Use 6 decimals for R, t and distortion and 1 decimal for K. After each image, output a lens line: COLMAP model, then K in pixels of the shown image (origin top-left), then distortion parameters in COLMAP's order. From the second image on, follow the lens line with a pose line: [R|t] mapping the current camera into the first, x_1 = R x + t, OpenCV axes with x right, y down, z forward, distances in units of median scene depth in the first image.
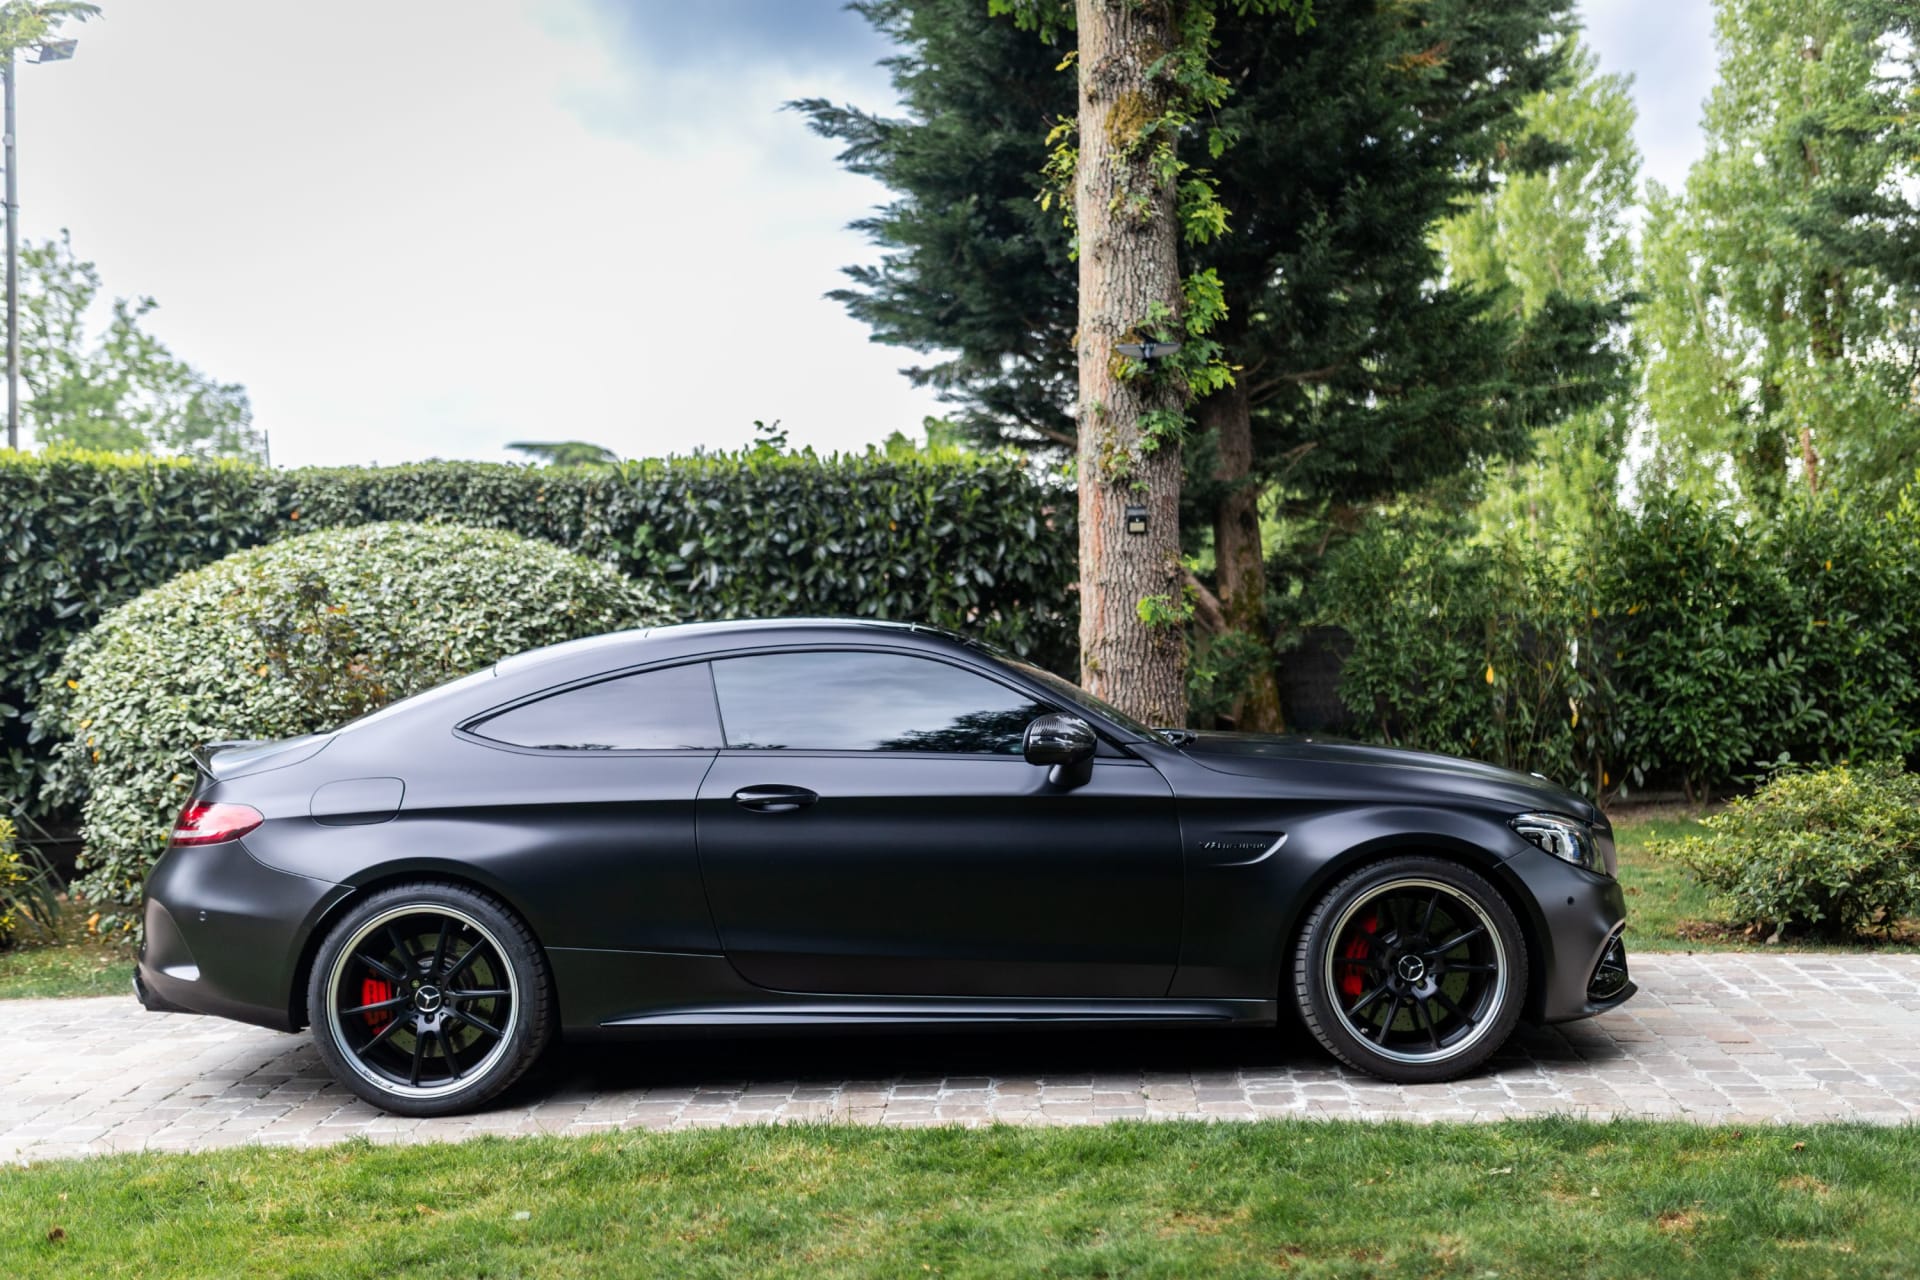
lens RADIAL K [[1833.2, 0, 960.0], [0, 1833.2, 640.0], [0, 0, 1]] dist [-0.001821, 0.007454]
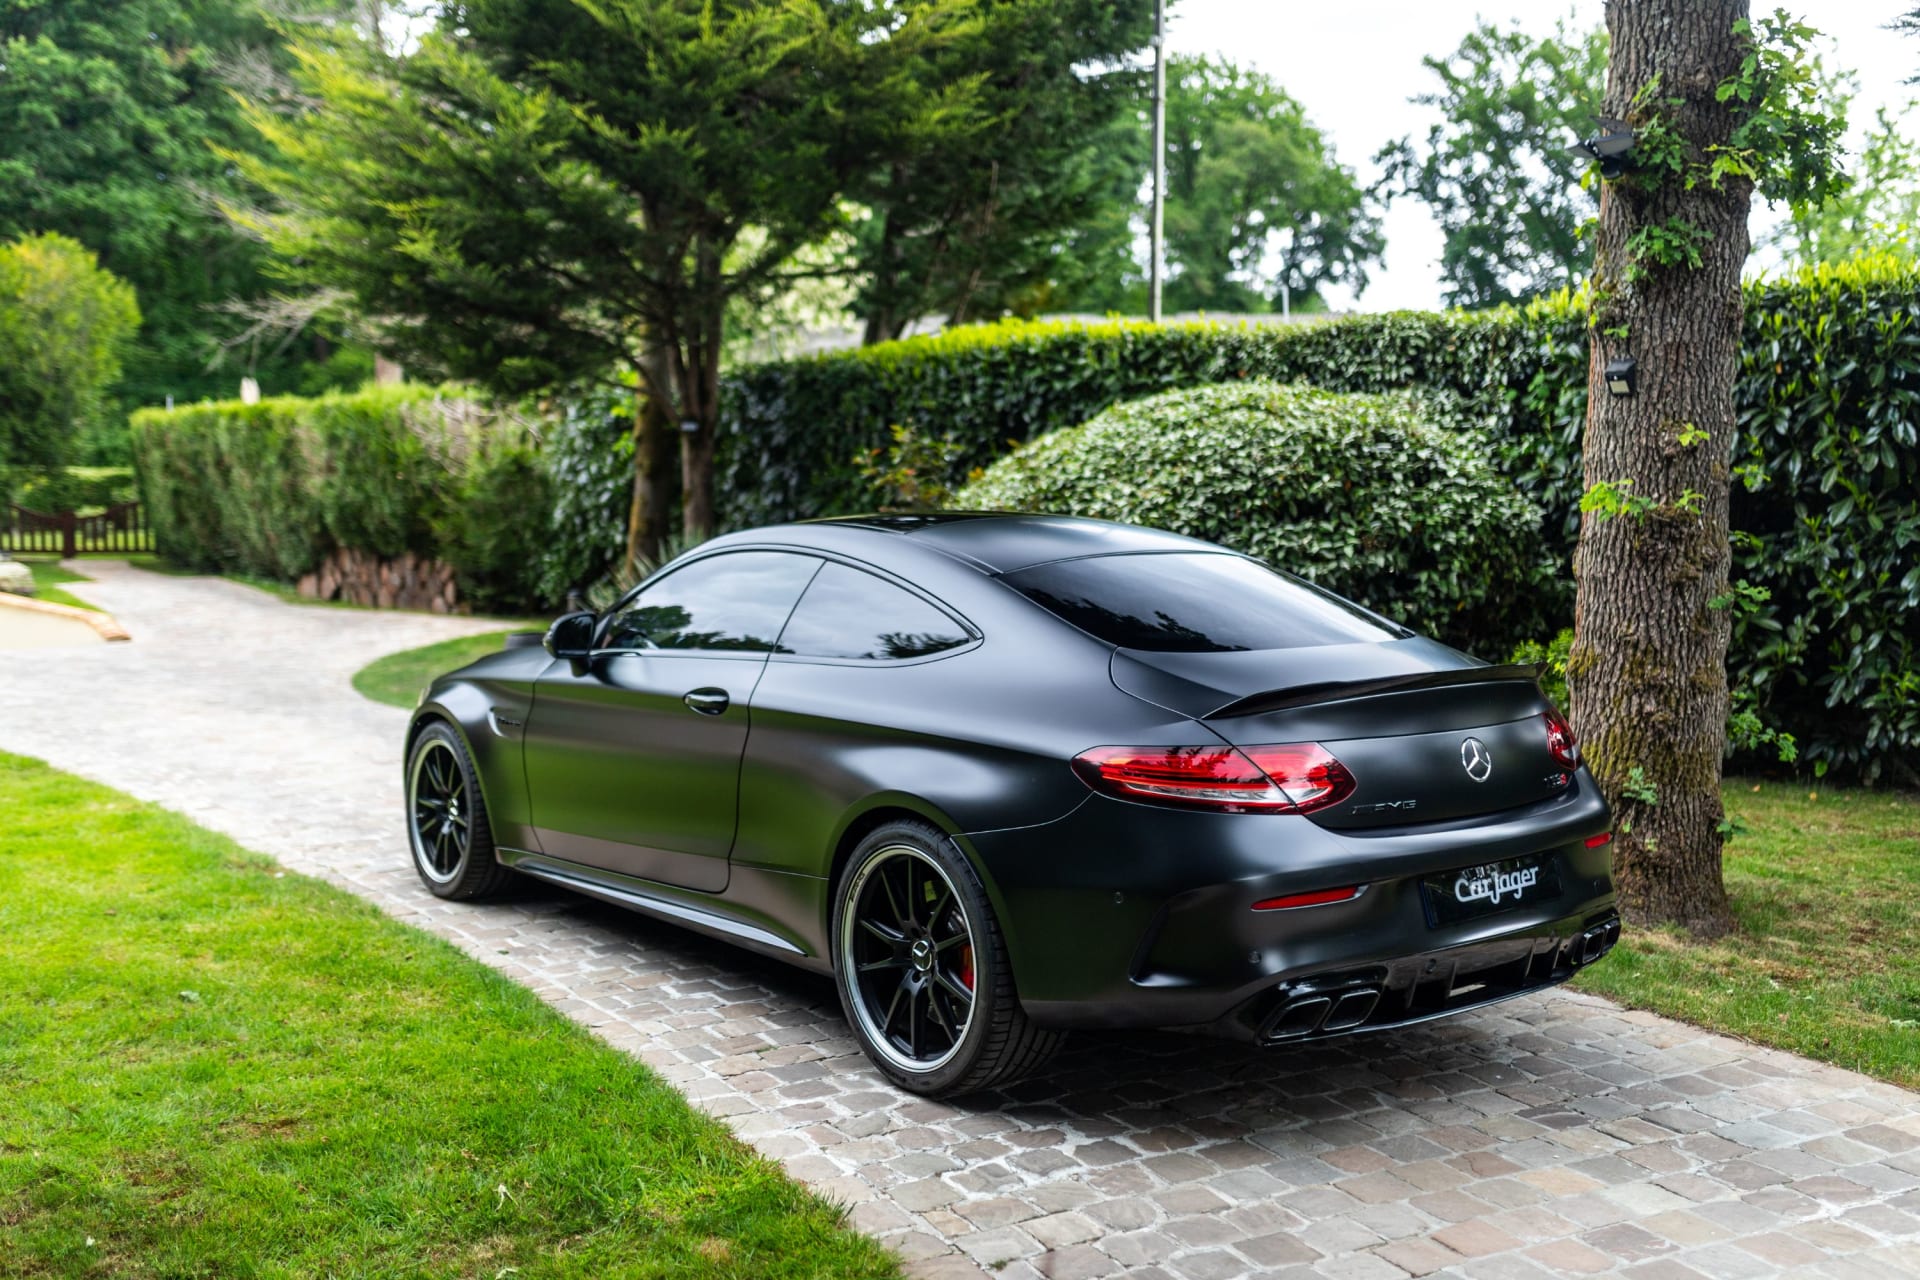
lens RADIAL K [[1833.2, 0, 960.0], [0, 1833.2, 640.0], [0, 0, 1]] dist [-0.001821, 0.007454]
pose [[0.574760, 0.094078, -0.812896, 0.409791], [-0.011061, 0.994172, 0.107237, -0.026724], [0.818247, -0.052644, 0.572451, 0.255903]]
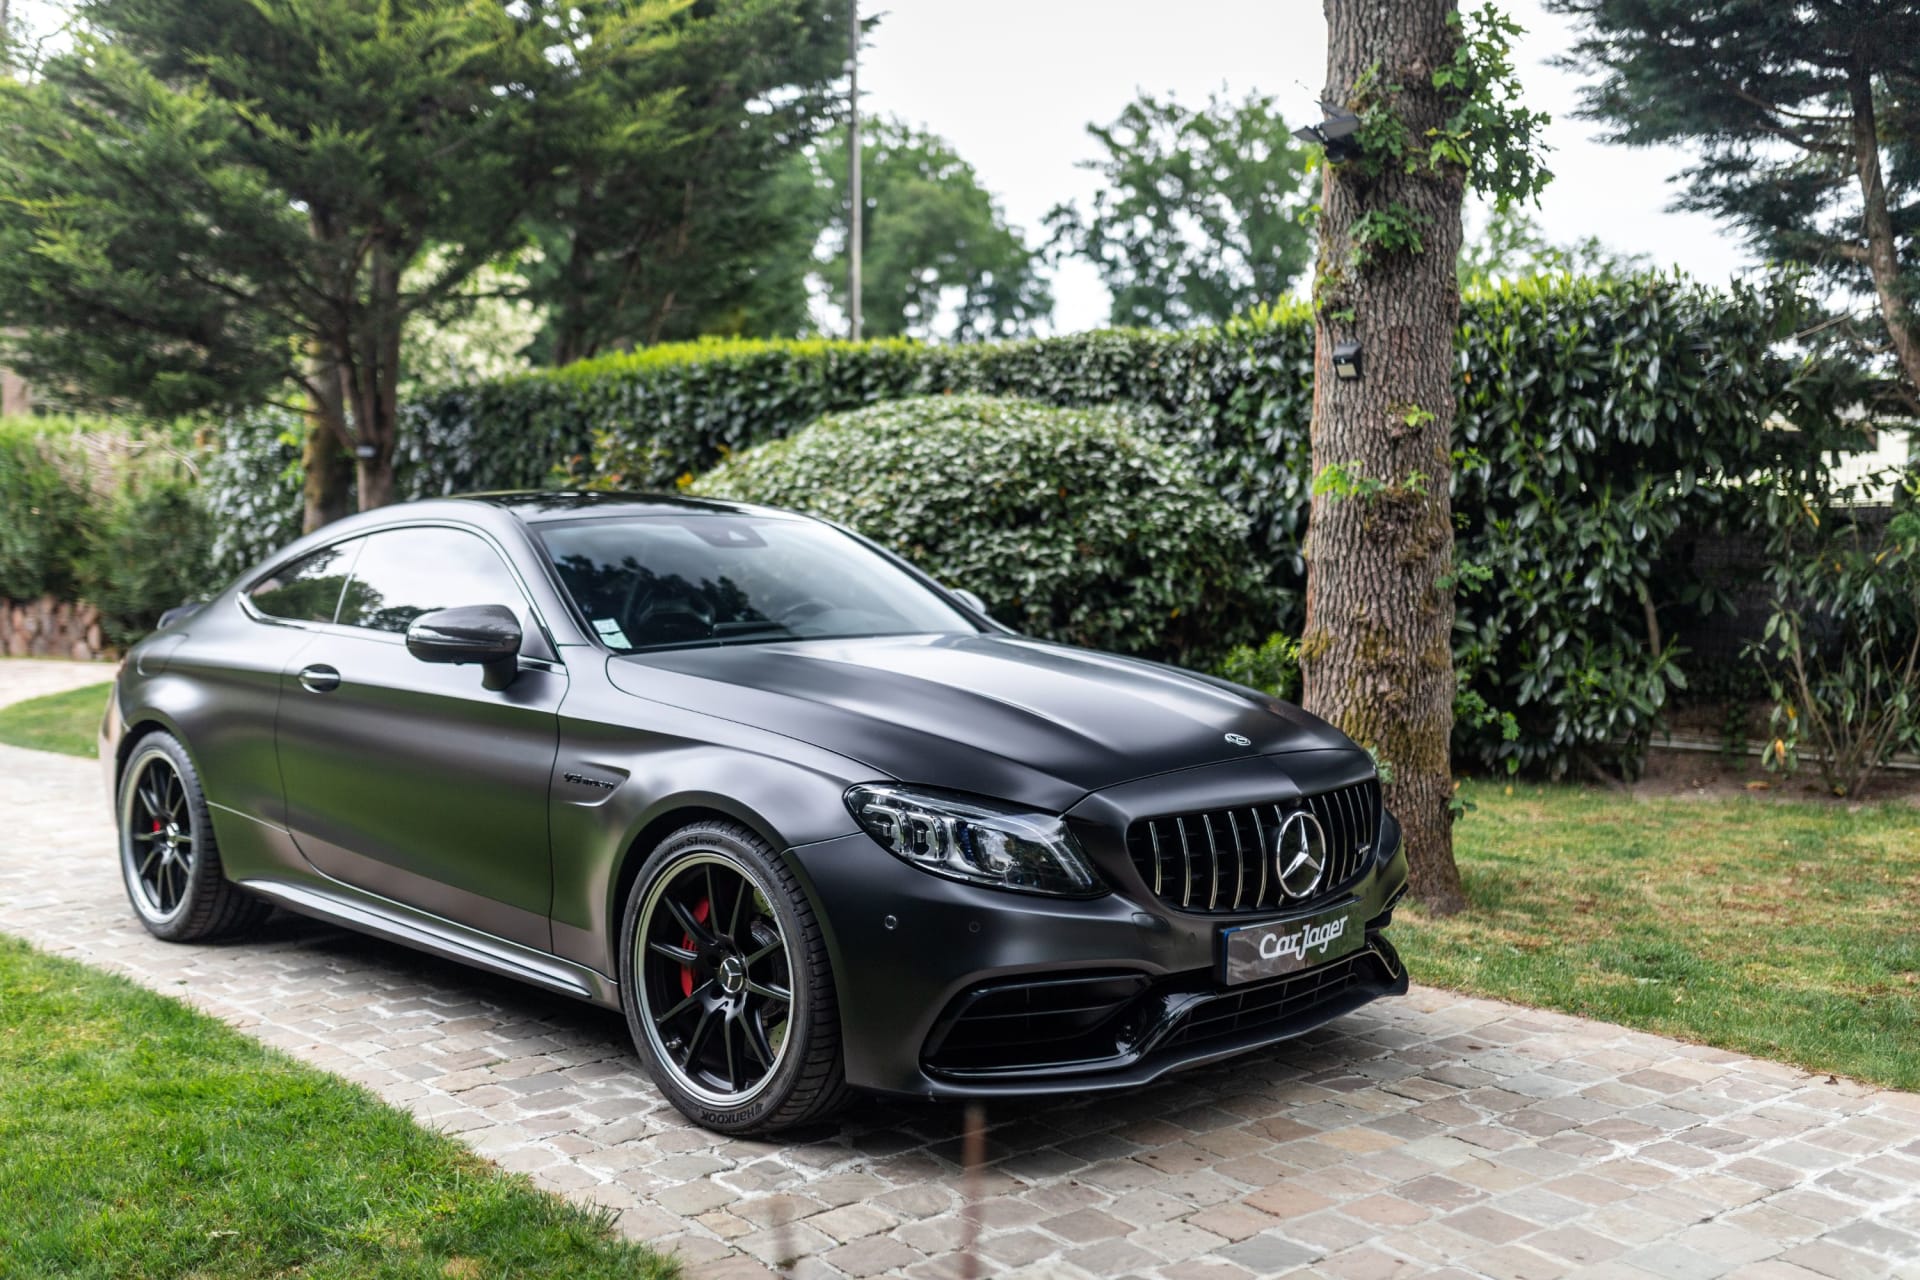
lens RADIAL K [[1826.6, 0, 960.0], [0, 1826.6, 640.0], [0, 0, 1]] dist [-0.002449, 0.011521]
pose [[0.708929, 0.059514, -0.702764, 0.379838], [-0.010092, 0.997187, 0.074268, -0.004013], [0.705208, -0.045559, 0.707536, 0.259269]]
